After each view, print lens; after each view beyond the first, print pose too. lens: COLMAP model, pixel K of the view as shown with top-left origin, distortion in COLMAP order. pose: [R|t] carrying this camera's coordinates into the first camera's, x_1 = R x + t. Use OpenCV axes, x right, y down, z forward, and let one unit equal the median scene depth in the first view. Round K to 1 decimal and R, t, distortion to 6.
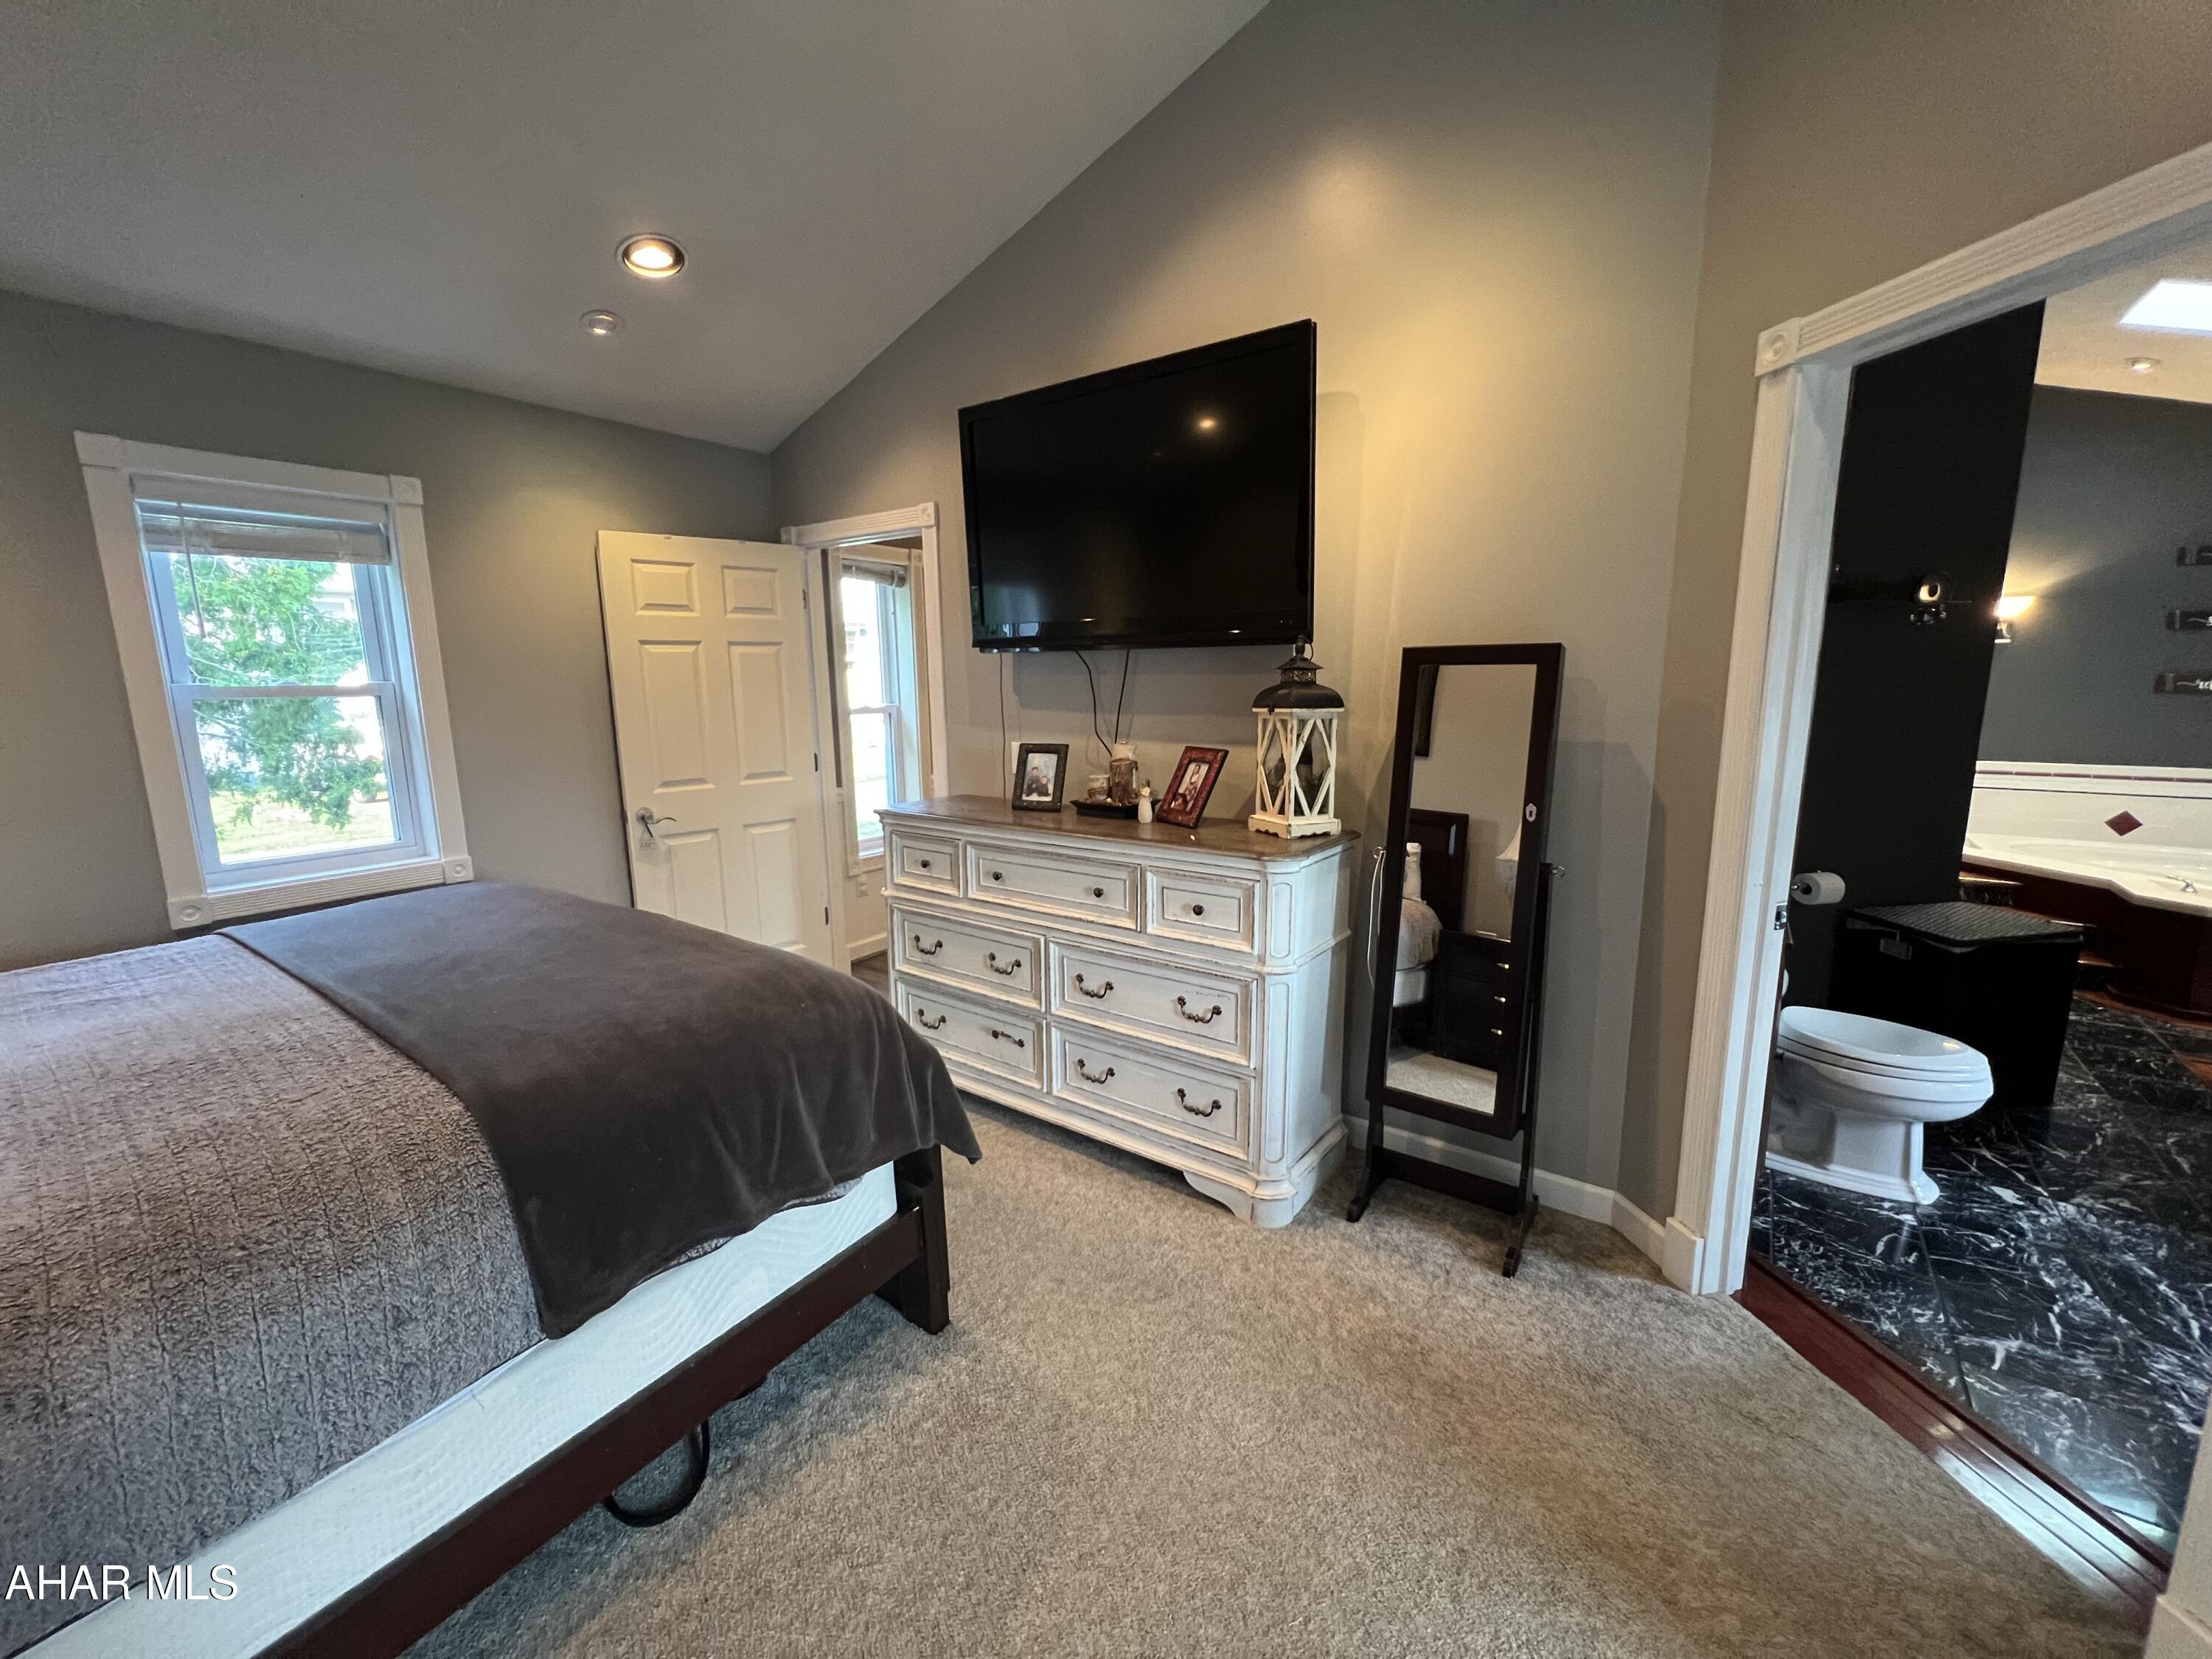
lens RADIAL K [[886.7, 0, 1107.4], [0, 886.7, 821.7], [0, 0, 1]] dist [-0.002436, 0.001009]
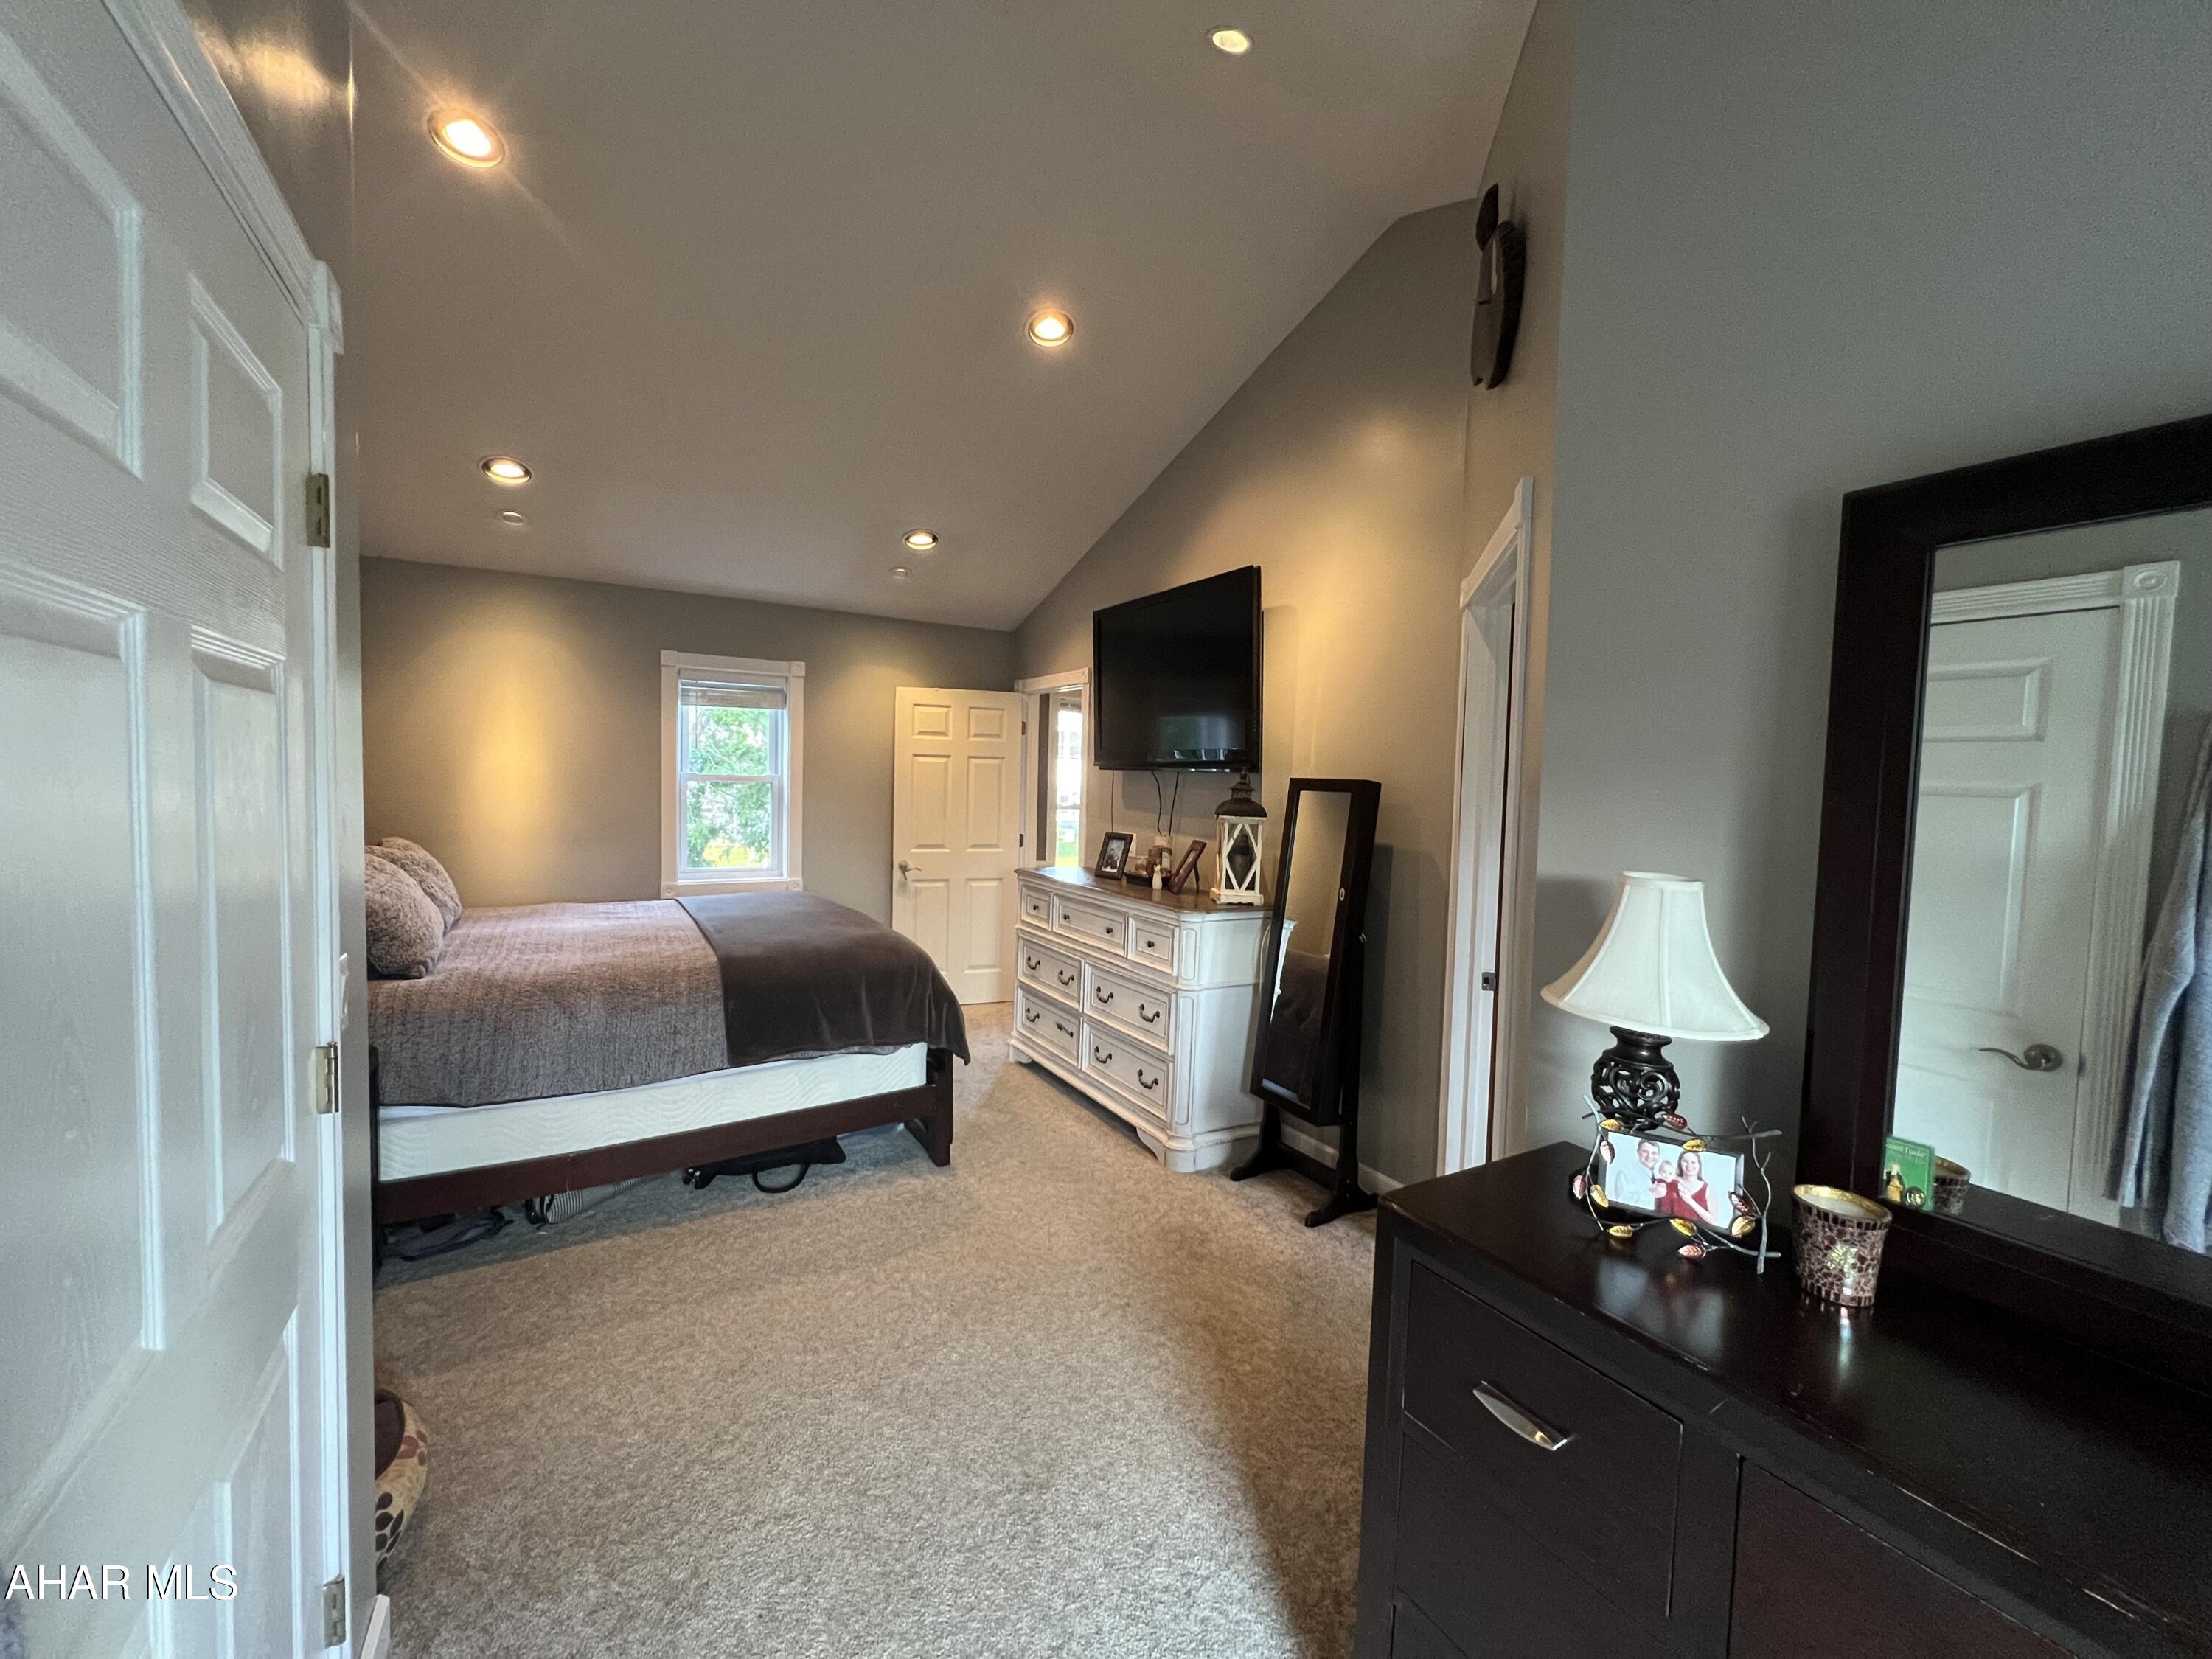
lens RADIAL K [[886.7, 0, 1106.6], [0, 886.7, 820.5], [0, 0, 1]] dist [-0.002436, 0.001009]
pose [[0.918205, 0.057284, -0.391941, 0.577836], [-0.104543, 0.989450, -0.100302, 0.047756], [0.382060, 0.133072, 0.914506, -0.410249]]
